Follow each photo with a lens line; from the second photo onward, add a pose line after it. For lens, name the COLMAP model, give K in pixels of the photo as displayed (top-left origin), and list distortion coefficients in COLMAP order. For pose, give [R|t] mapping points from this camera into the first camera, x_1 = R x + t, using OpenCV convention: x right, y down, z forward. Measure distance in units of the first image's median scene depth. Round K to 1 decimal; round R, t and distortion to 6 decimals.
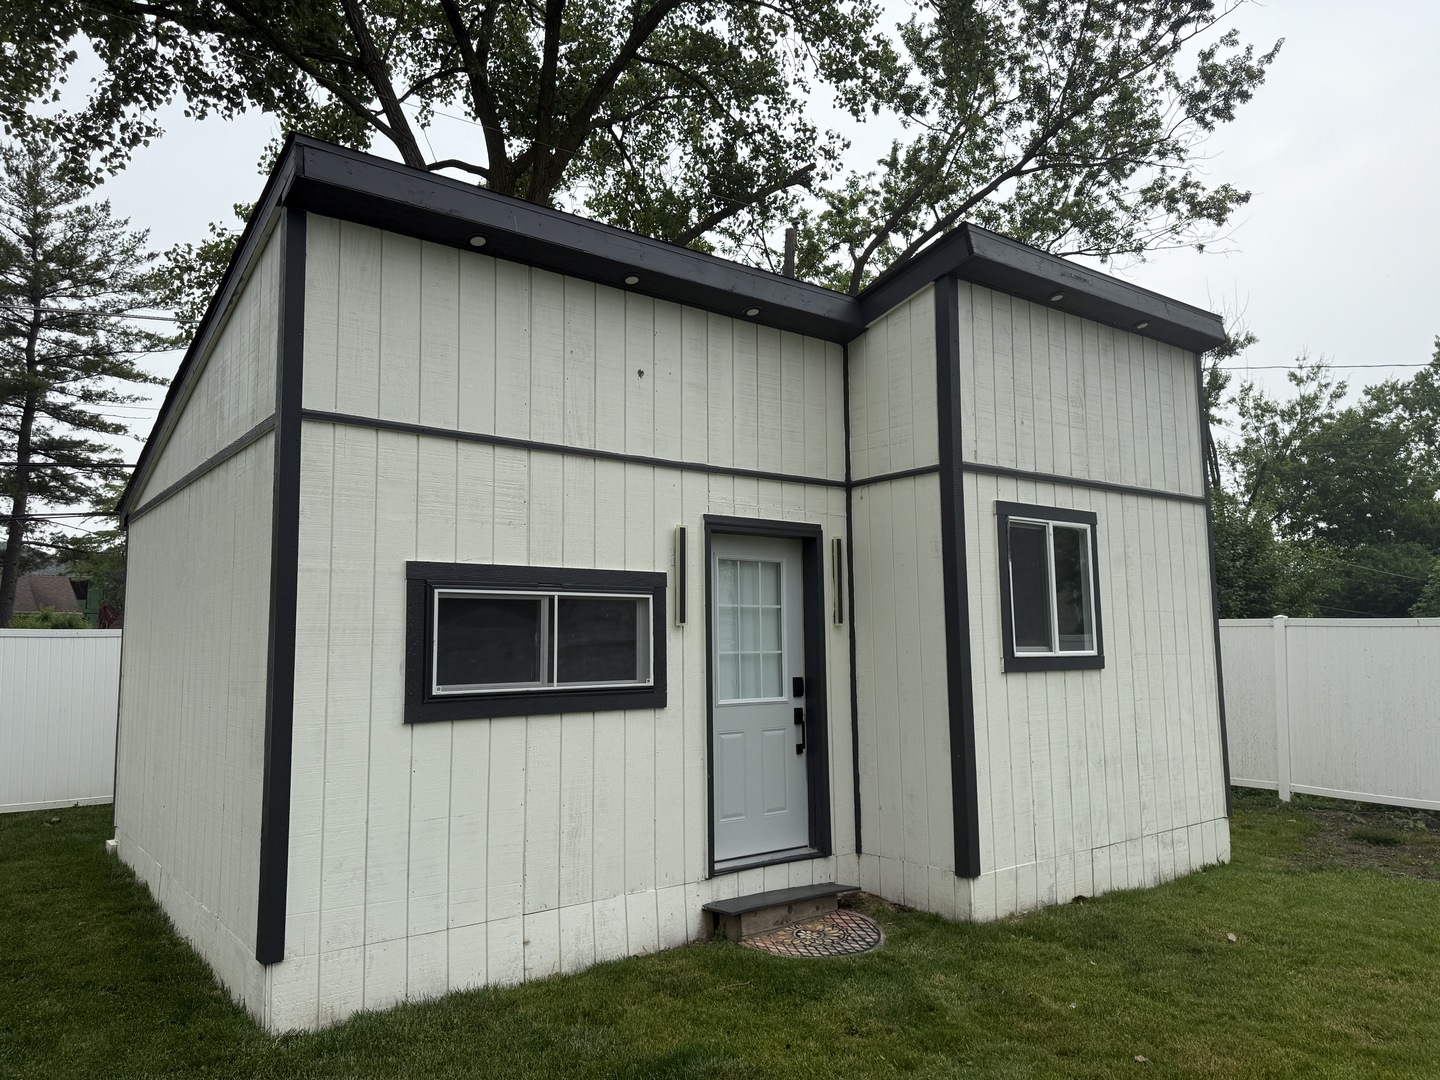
lens RADIAL K [[1008.4, 0, 716.8], [0, 1008.4, 545.0], [0, 0, 1]] dist [0.041774, -0.042385]
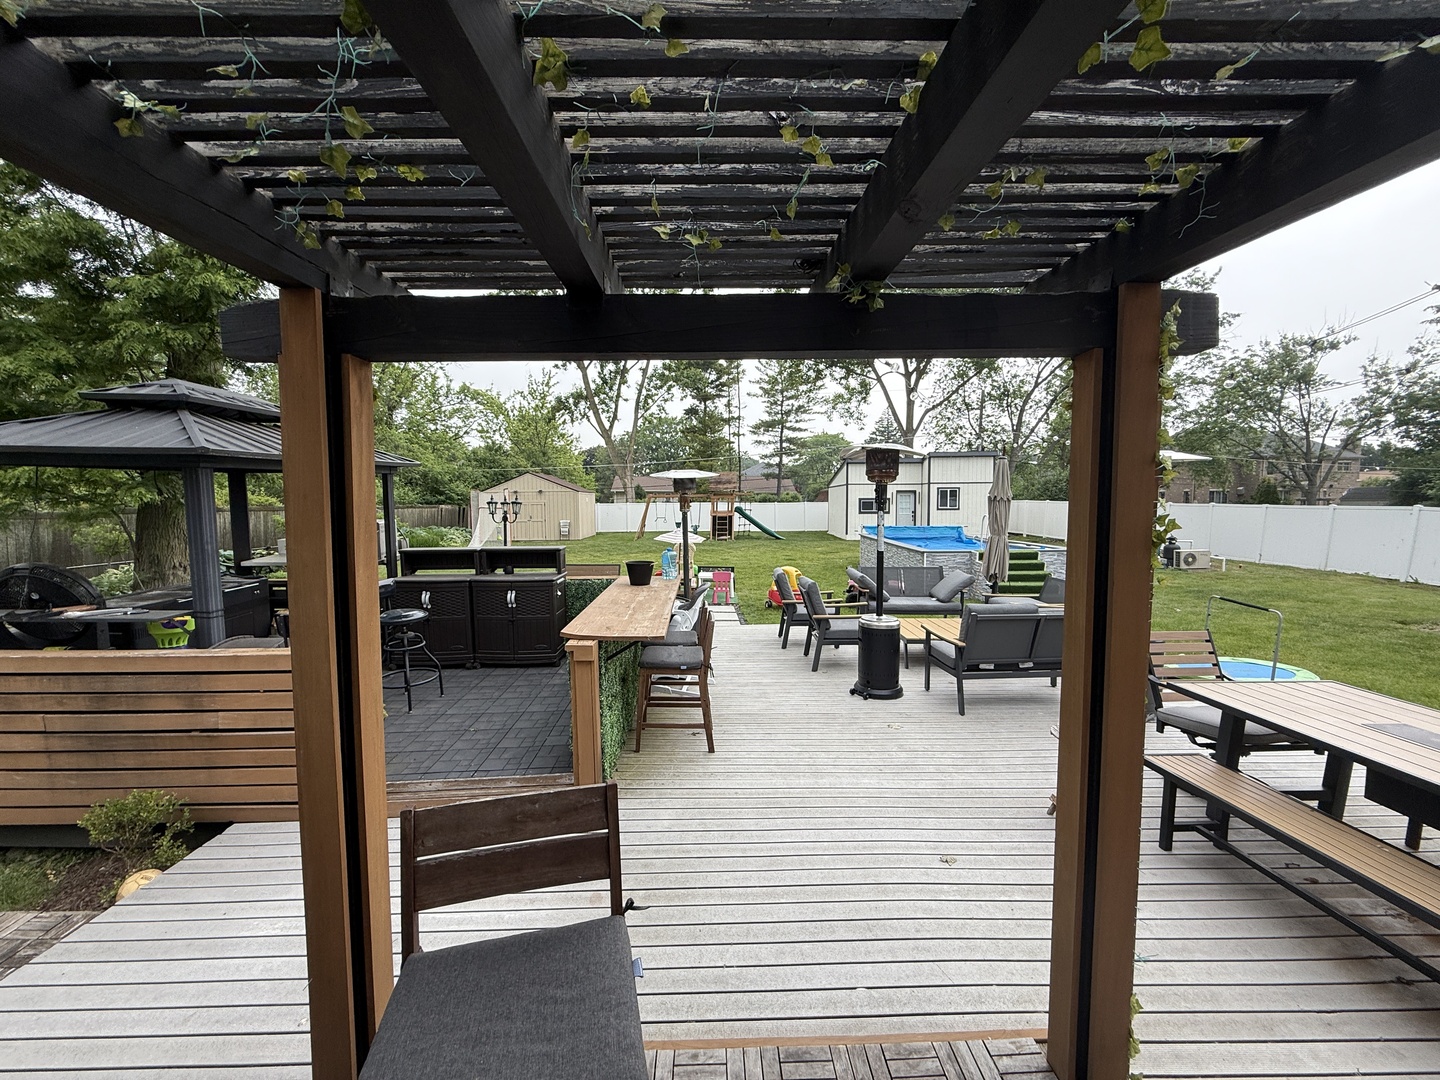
lens RADIAL K [[568.0, 0, 714.3], [0, 568.0, 542.9], [0, 0, 1]] dist [-0.000240, 0.000097]
pose [[0.786450, 0.046591, -0.615895, 0.422434], [0.058256, 0.987110, 0.149061, -0.095395], [0.614901, -0.153109, 0.773598, -0.880836]]
